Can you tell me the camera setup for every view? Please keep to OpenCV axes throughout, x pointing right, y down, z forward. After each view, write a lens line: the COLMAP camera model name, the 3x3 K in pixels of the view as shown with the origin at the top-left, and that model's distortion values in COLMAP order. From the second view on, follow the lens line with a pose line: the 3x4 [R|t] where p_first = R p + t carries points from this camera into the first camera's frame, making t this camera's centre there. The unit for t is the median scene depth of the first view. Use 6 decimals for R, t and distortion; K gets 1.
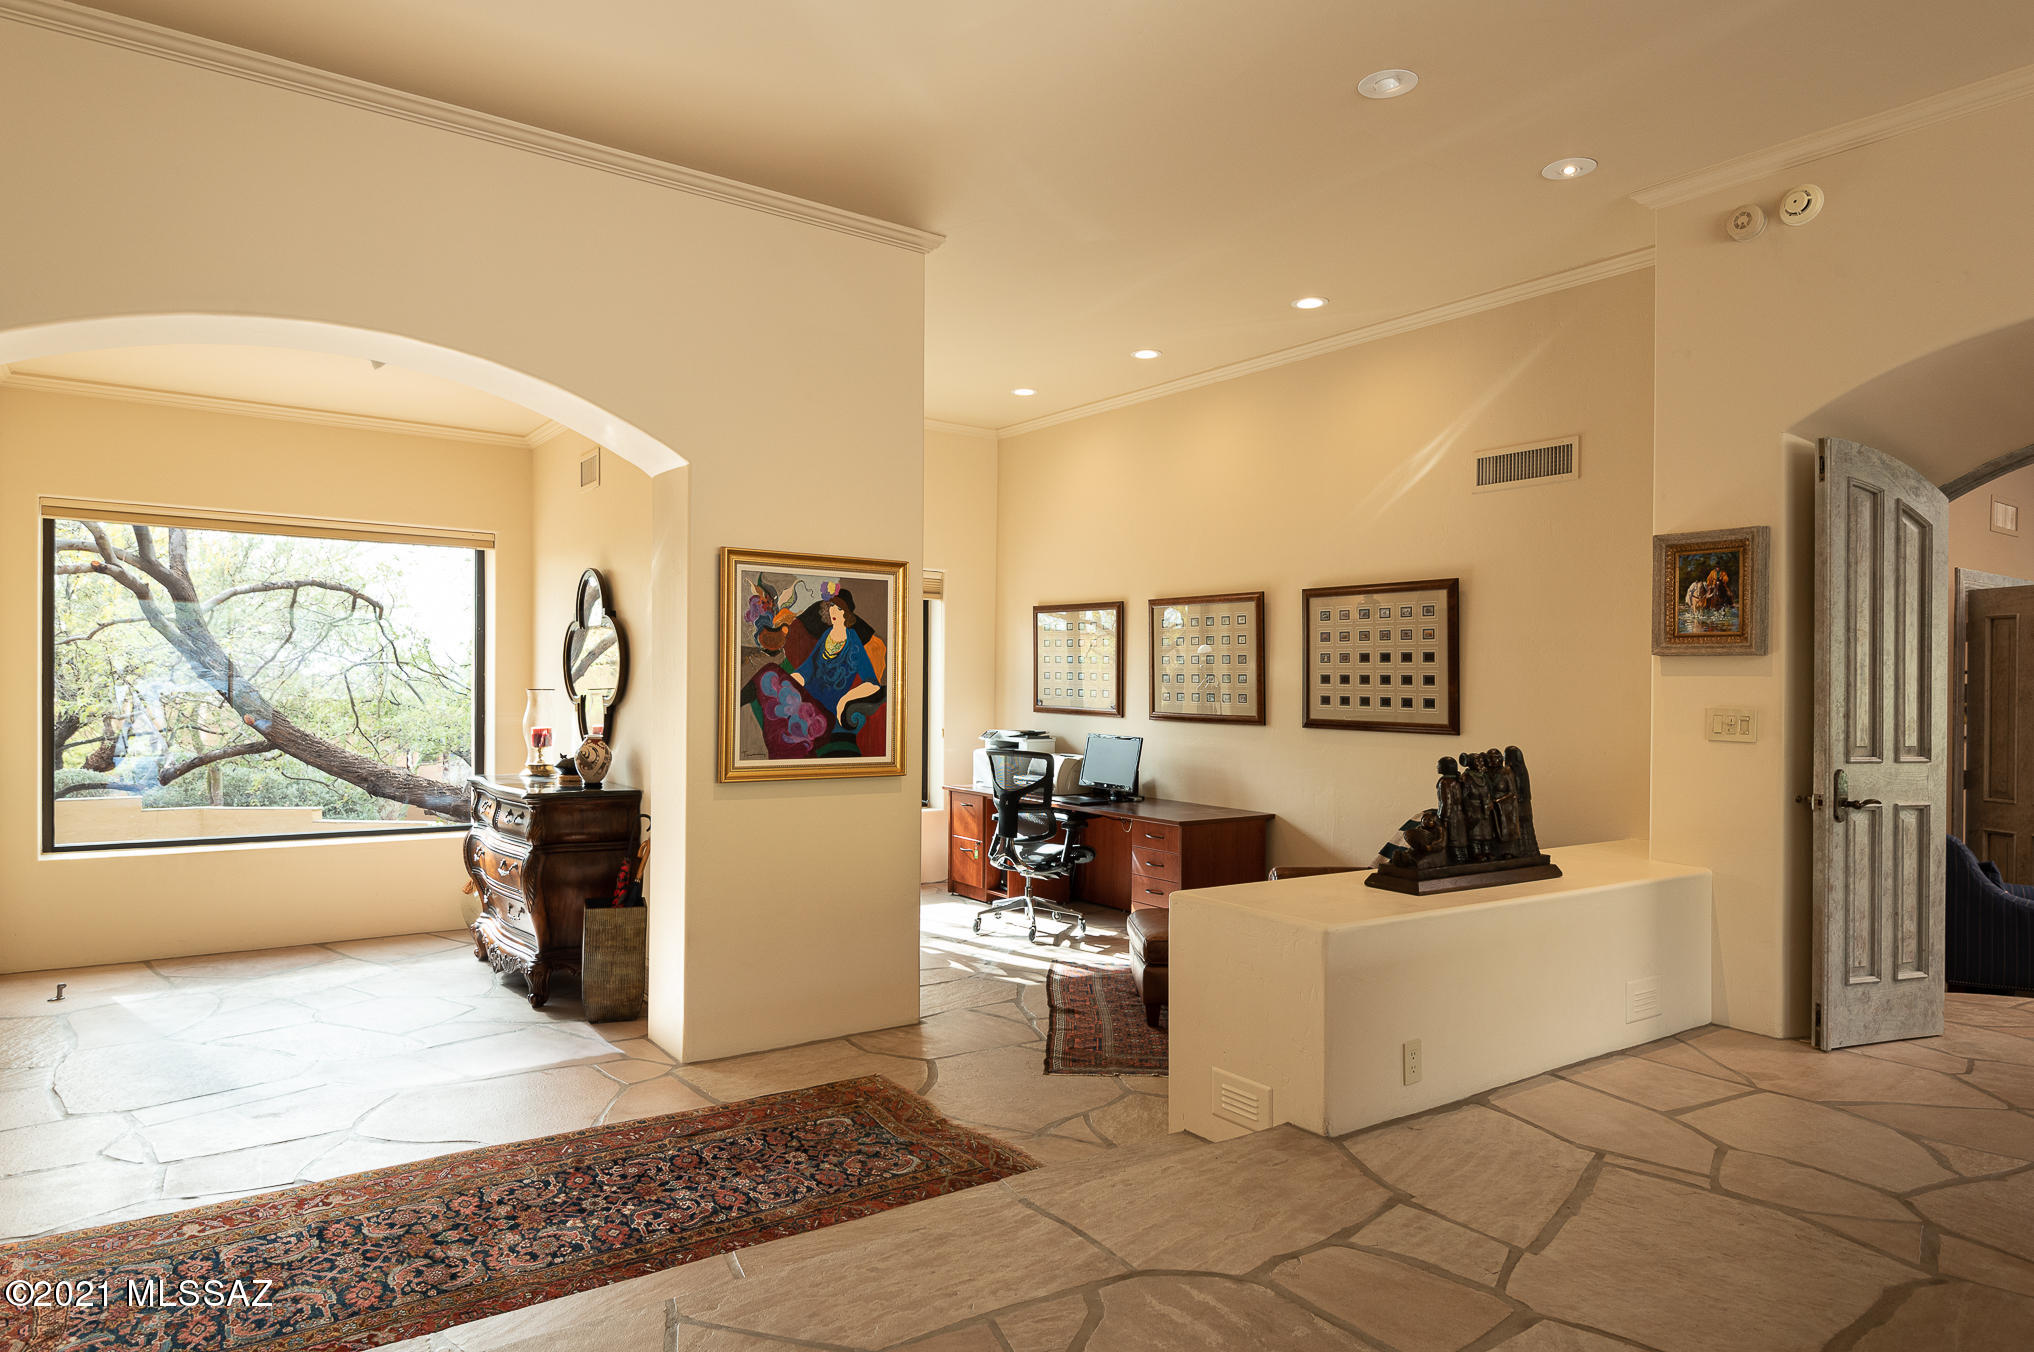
lens RADIAL K [[1209.4, 0, 1012.8], [0, 1209.4, 686.0], [0, 0, 1]] dist [0.029539, -0.027351]
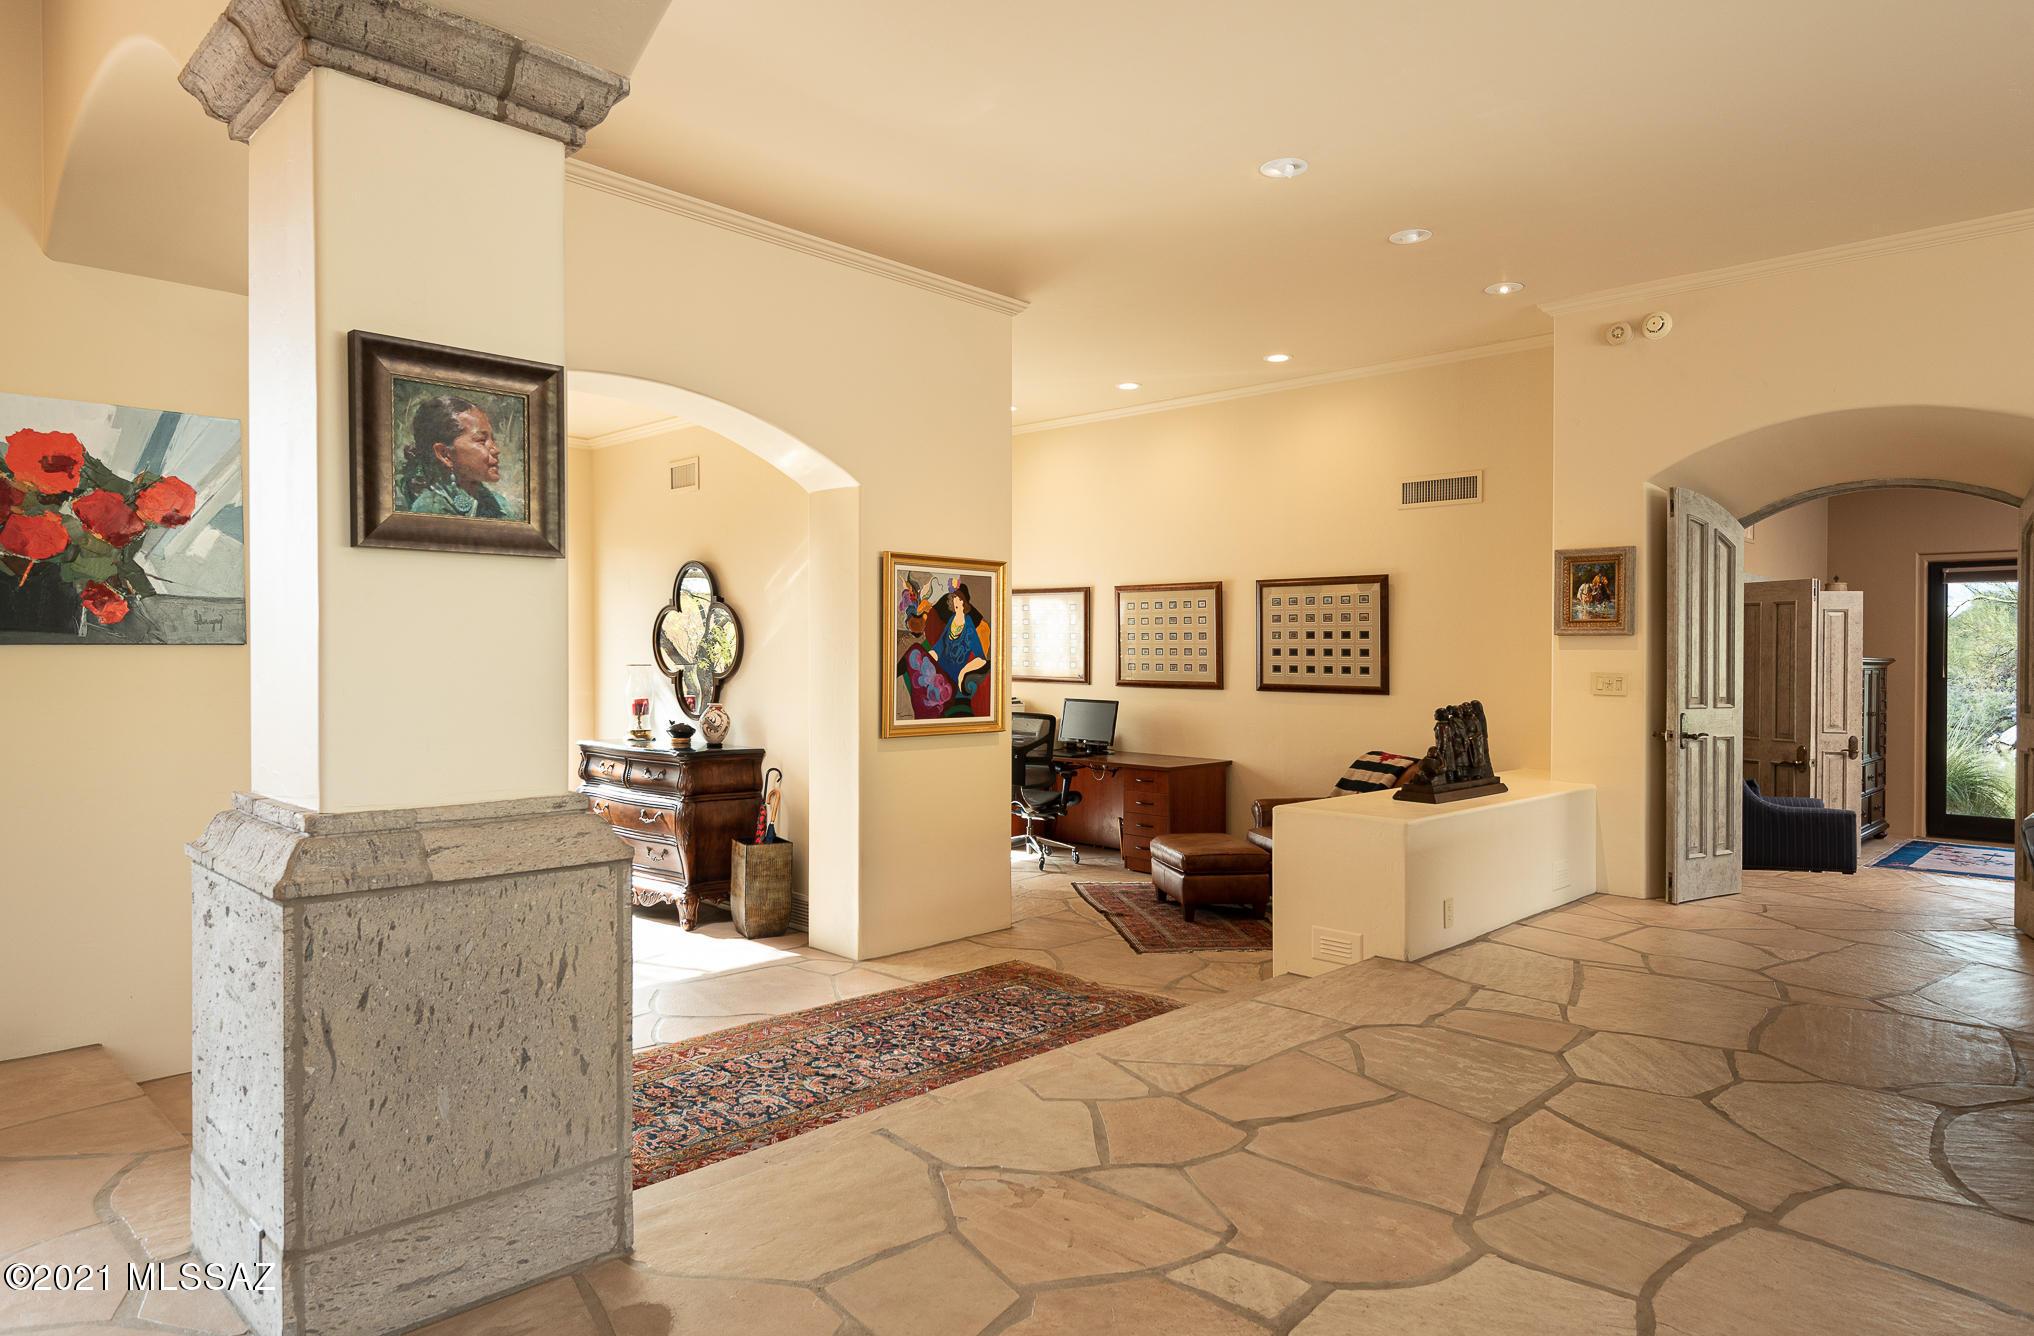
lens RADIAL K [[1192.4, 0, 1017.0], [0, 1192.4, 668.0], [0, 0, 1]] dist [0.028033, -0.025046]
pose [[0.983852, -0.007940, 0.178808, -0.320851], [0.006083, 0.999922, 0.010934, -0.005860], [-0.178880, -0.009670, 0.983823, -0.243069]]
